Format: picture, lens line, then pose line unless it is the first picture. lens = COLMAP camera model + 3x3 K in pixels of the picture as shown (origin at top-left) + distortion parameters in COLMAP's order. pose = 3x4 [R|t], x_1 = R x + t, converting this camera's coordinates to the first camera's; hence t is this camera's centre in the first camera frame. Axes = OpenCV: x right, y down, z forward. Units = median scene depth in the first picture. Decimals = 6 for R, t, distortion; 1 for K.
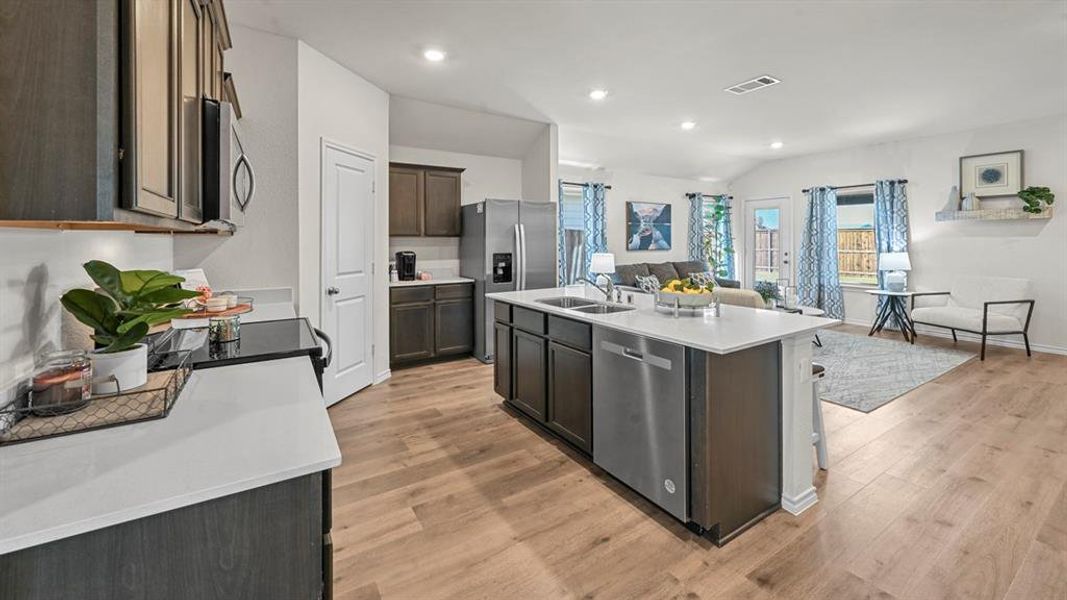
lens RADIAL K [[420.1, 0, 533.5], [0, 420.1, 239.1], [0, 0, 1]] dist [-0.000535, 0.000092]
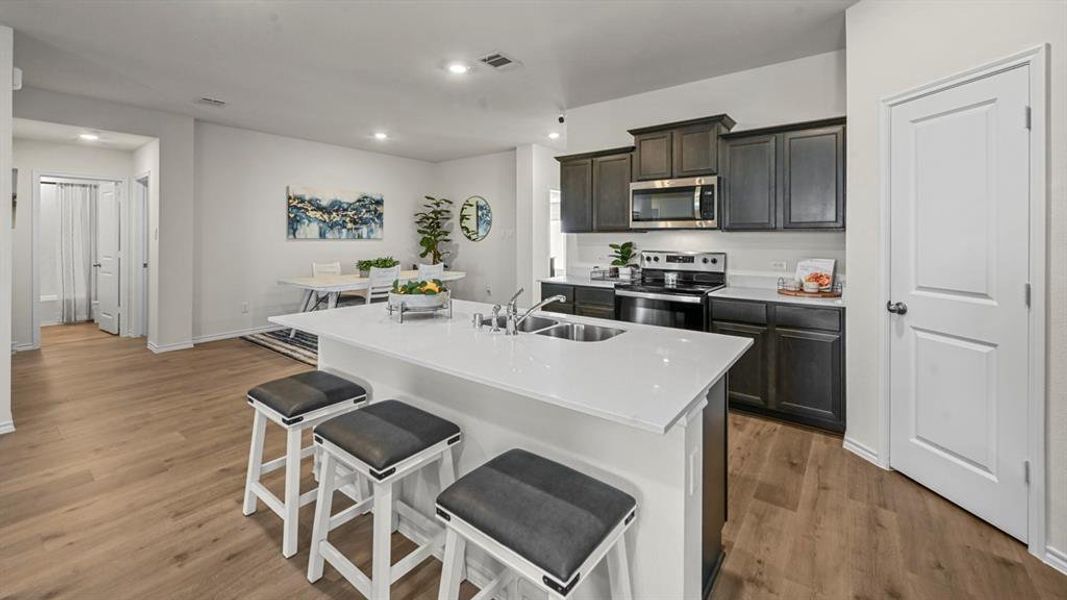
lens RADIAL K [[420.1, 0, 530.3], [0, 420.1, 235.2], [0, 0, 1]] dist [-0.000535, 0.000092]
pose [[-0.941124, 0.001447, -0.338057, 0.294071], [0.002830, 0.999990, -0.003598, 0.001997], [0.338049, -0.004343, -0.941119, 1.282233]]
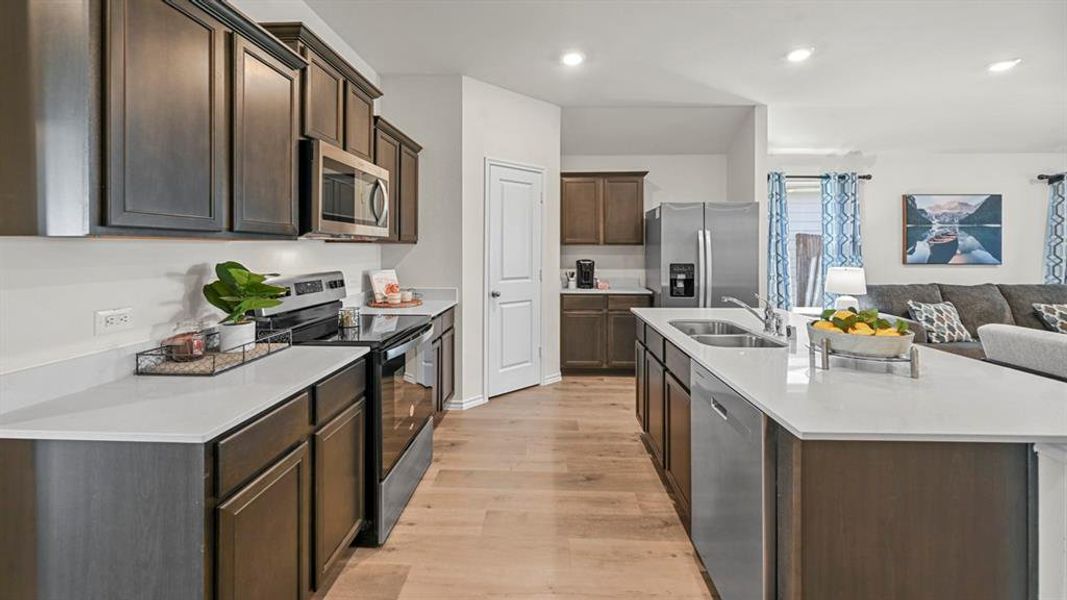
lens RADIAL K [[420.1, 0, 534.8], [0, 420.1, 247.1], [0, 0, 1]] dist [-0.000535, 0.000092]
pose [[0.821688, 0.002656, -0.569932, 0.213816], [-0.002837, 0.999996, 0.000570, -0.001112], [0.569931, 0.001149, 0.821692, 0.127034]]
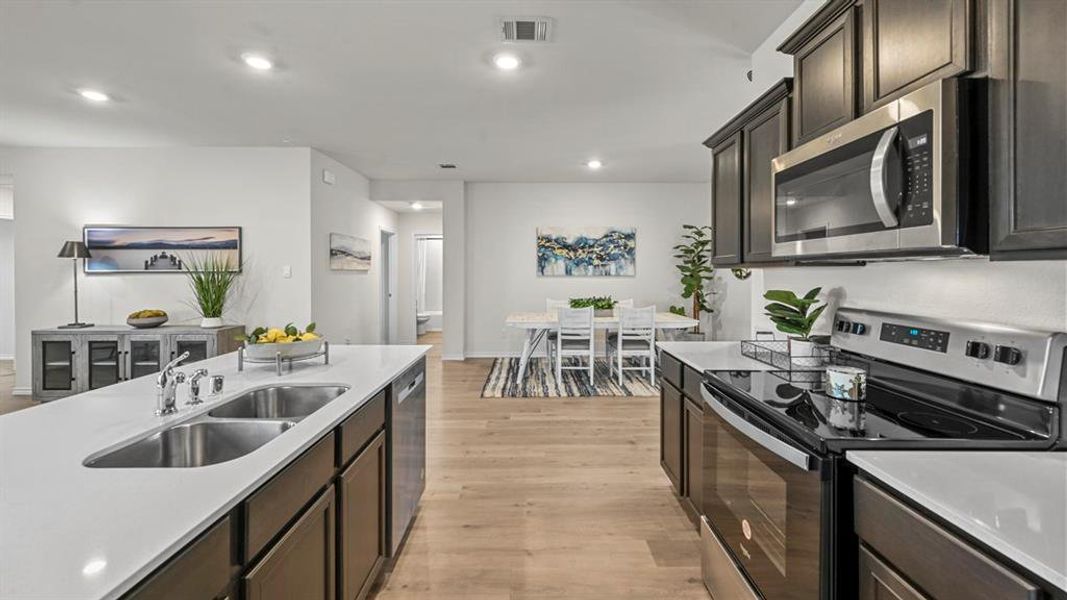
lens RADIAL K [[420.1, 0, 530.5], [0, 420.1, 273.0], [0, 0, 1]] dist [-0.000535, 0.000092]
pose [[-0.842031, 0.004141, 0.539413, -0.311305], [0.003719, 0.999991, -0.001871, -0.000371], [-0.539416, 0.000430, -0.842039, 0.946489]]
